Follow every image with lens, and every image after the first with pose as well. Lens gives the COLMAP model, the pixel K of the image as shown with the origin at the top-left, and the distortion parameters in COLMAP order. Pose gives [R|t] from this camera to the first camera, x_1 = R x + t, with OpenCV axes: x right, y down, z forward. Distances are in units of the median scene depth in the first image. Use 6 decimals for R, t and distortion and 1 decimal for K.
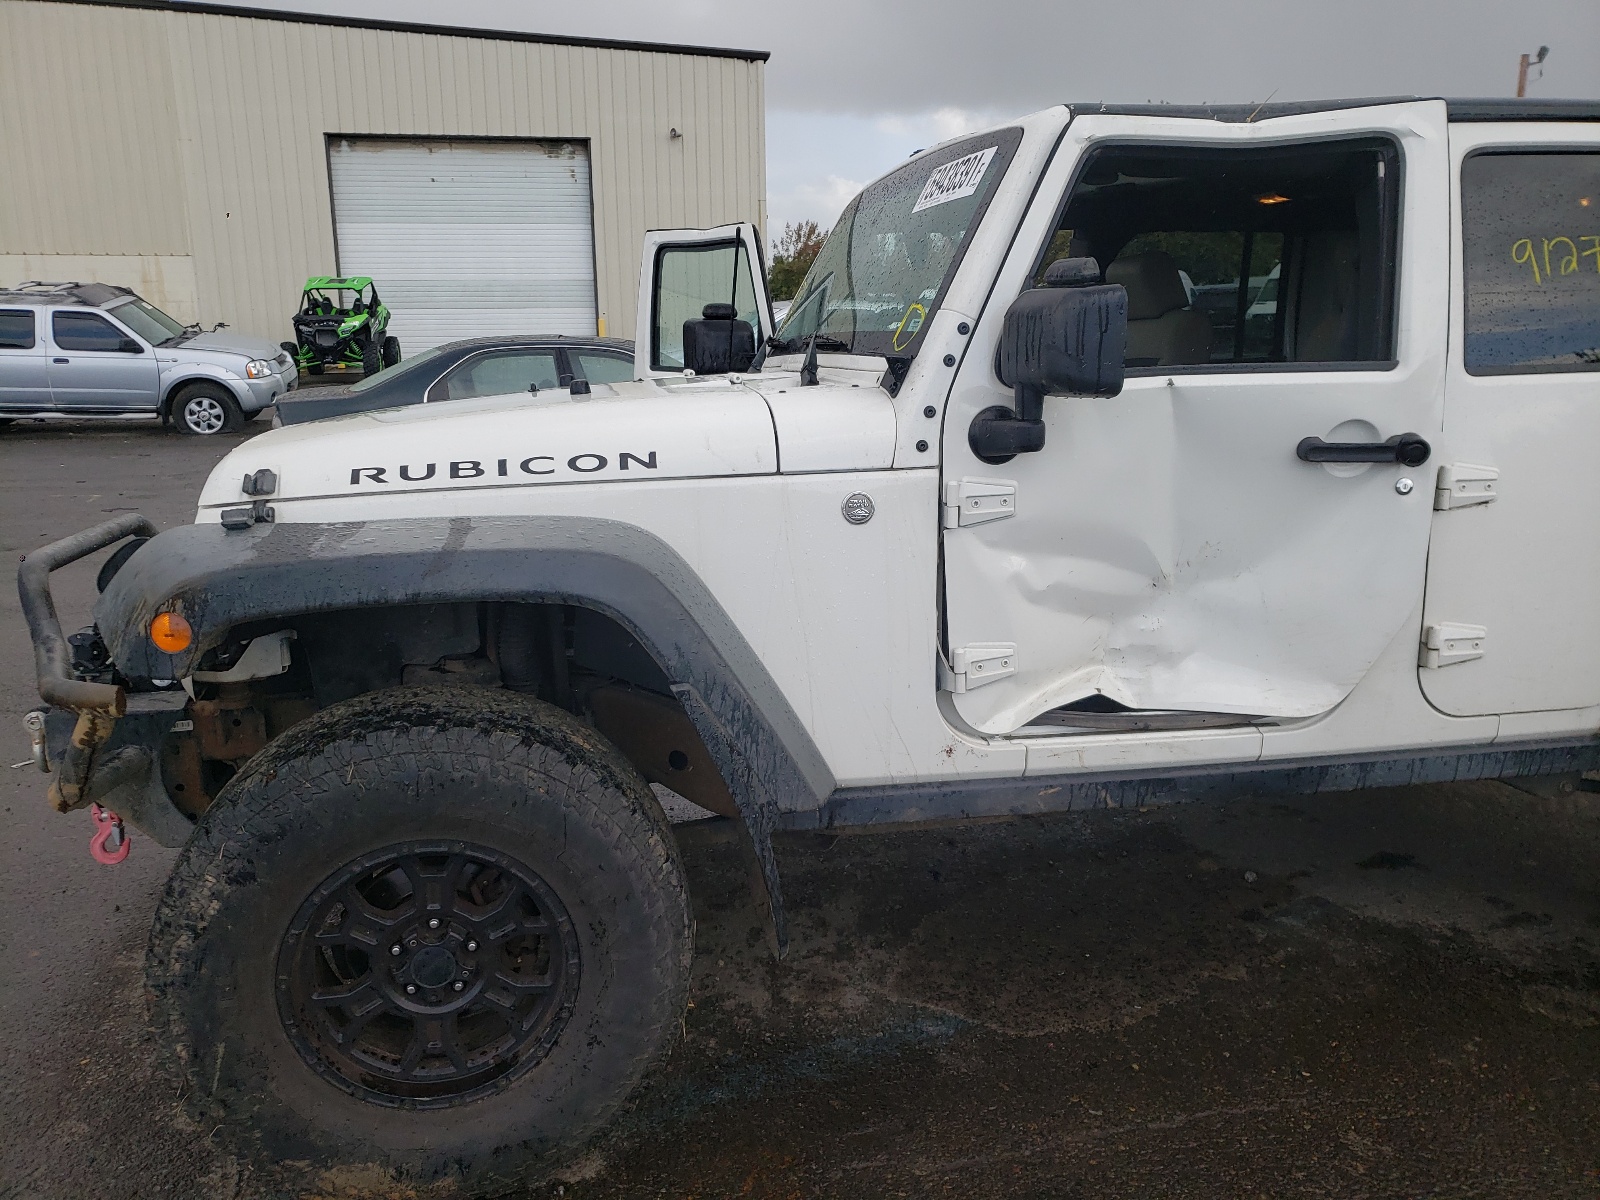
lens RADIAL K [[1223.1, 0, 801.1], [0, 1223.1, 628.4], [0, 0, 1]] dist [0.050579, -0.062950]
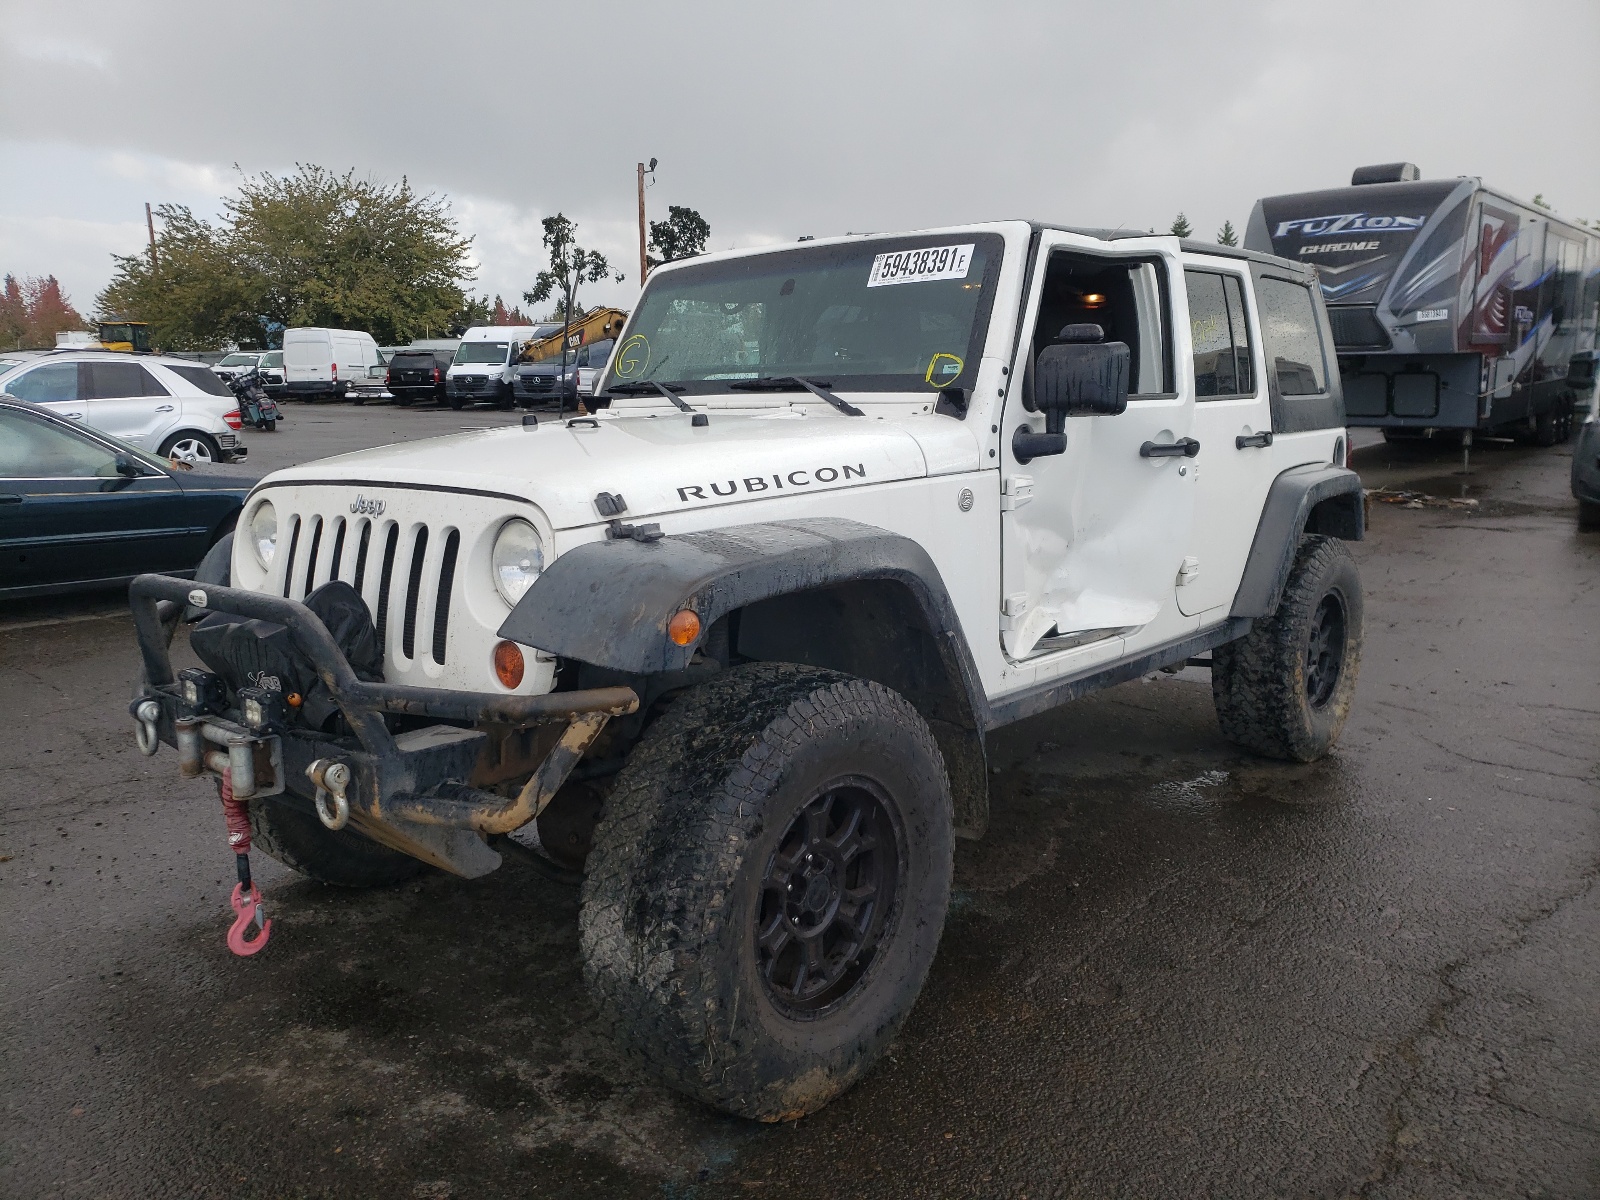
lens RADIAL K [[1196.6, 0, 800.0], [0, 1196.6, 600.0], [0, 0, 1]] dist [0.045584, -0.003231]
pose [[0.807598, -0.105729, 0.580178, -0.896190], [0.143760, 0.989414, -0.019806, 0.012184], [-0.571942, 0.099402, 0.814249, 0.028611]]
